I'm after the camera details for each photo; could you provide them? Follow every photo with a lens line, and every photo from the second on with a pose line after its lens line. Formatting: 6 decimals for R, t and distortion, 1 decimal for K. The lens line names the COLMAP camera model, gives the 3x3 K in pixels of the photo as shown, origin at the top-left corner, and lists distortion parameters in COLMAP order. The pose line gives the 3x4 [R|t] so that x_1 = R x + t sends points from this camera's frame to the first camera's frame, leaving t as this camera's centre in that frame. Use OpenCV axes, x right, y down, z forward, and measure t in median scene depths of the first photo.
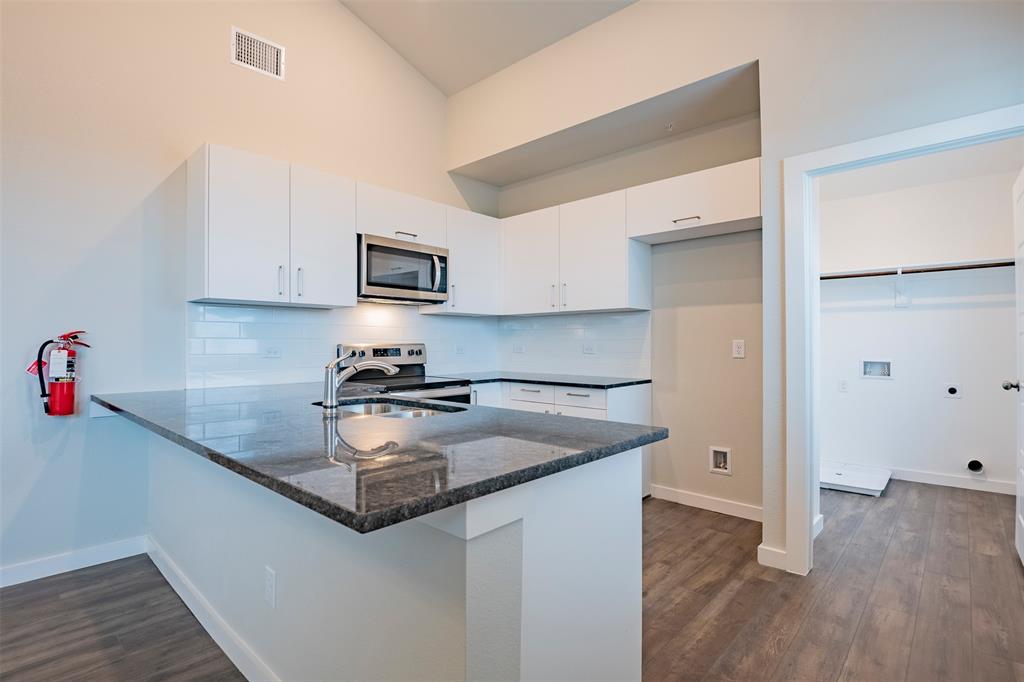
lens RADIAL K [[509.7, 0, 504.5], [0, 509.7, 343.2], [0, 0, 1]] dist [-0.023839, 0.000253]
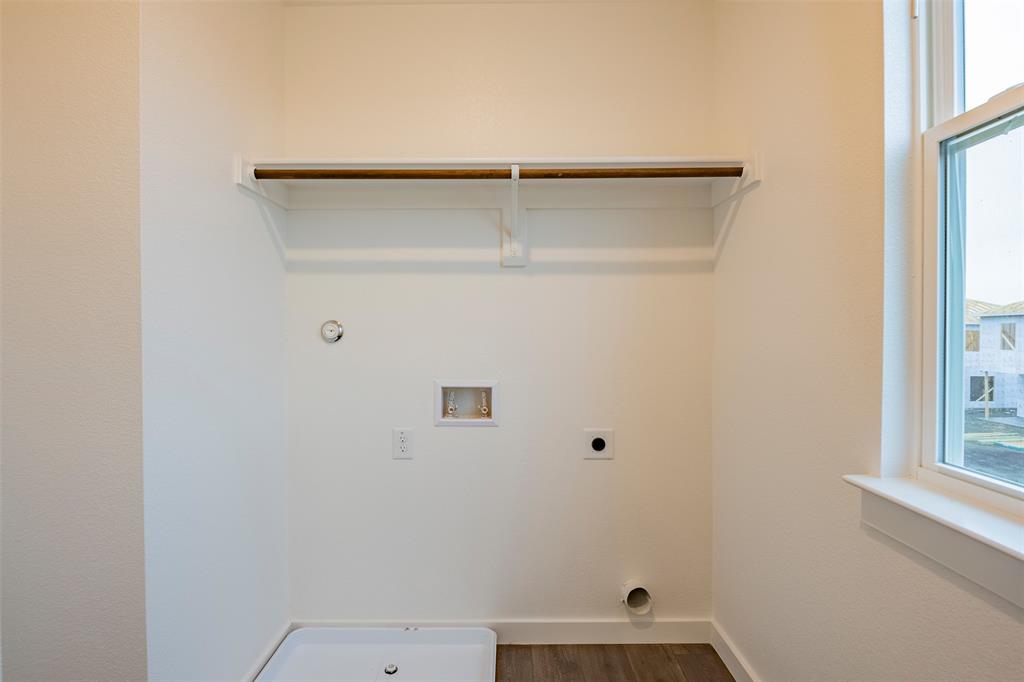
lens RADIAL K [[505.9, 0, 512.2], [0, 505.9, 343.3], [0, 0, 1]] dist [-0.002138, -0.000359]
pose [[0.726364, -0.004434, 0.687296, 0.487075], [0.003028, 0.999990, 0.003251, -0.003845], [-0.687303, -0.000281, 0.726370, 0.683200]]
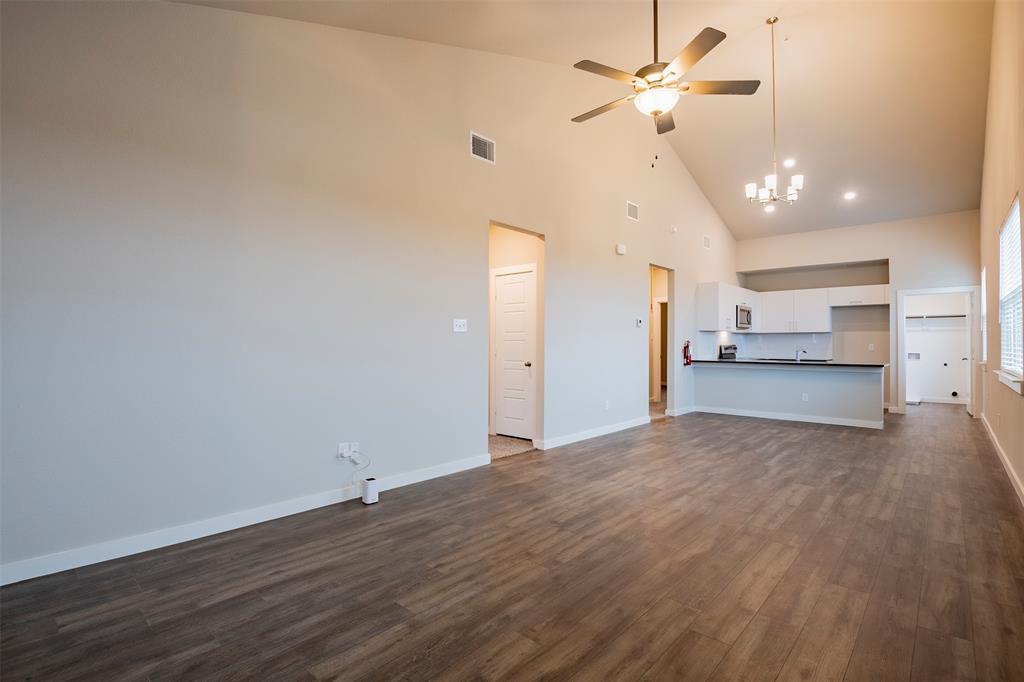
lens RADIAL K [[480.4, 0, 513.0], [0, 480.4, 340.3], [0, 0, 1]] dist [-0.001059, 0.000062]
pose [[0.998932, 0.004652, 0.045965, -1.340216], [-0.004851, 0.999979, 0.004224, -0.025923], [-0.045944, -0.004442, 0.998934, -1.264502]]
